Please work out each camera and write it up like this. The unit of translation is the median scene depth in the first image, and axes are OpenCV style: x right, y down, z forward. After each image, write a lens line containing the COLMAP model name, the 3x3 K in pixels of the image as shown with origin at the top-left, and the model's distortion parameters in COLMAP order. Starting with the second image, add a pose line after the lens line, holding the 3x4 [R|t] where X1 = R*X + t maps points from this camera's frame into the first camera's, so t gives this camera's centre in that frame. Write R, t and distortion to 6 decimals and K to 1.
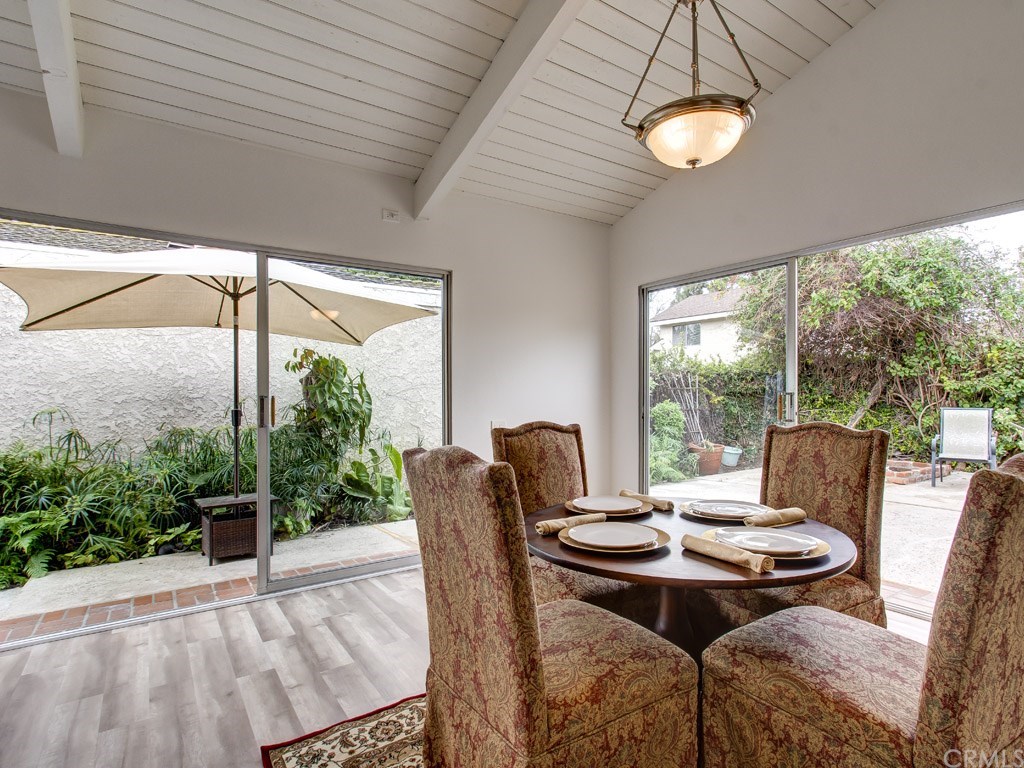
lens RADIAL K [[527.6, 0, 510.7], [0, 527.6, 388.6], [0, 0, 1]] dist [0.001453, -0.003255]
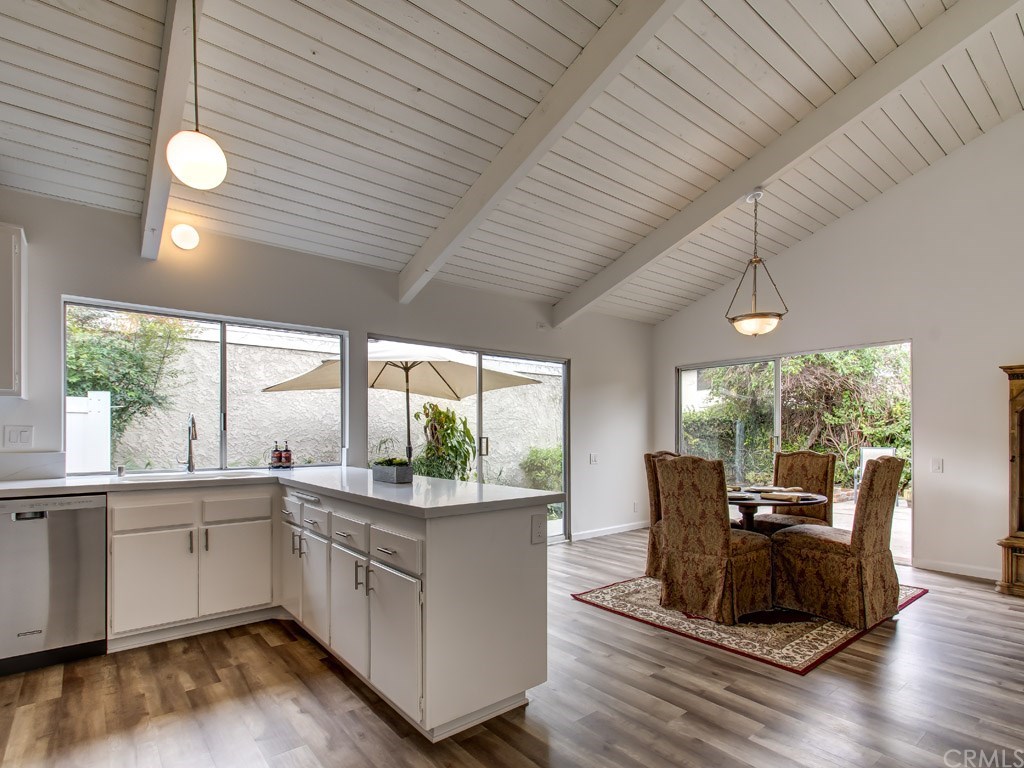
lens RADIAL K [[527.6, 0, 493.2], [0, 527.6, 427.5], [0, 0, 1]] dist [0.001453, -0.003255]
pose [[0.997235, 0.004747, 0.074161, -0.232214], [-0.004271, 0.999969, -0.006579, -0.002326], [-0.074190, 0.006244, 0.997225, -0.289247]]
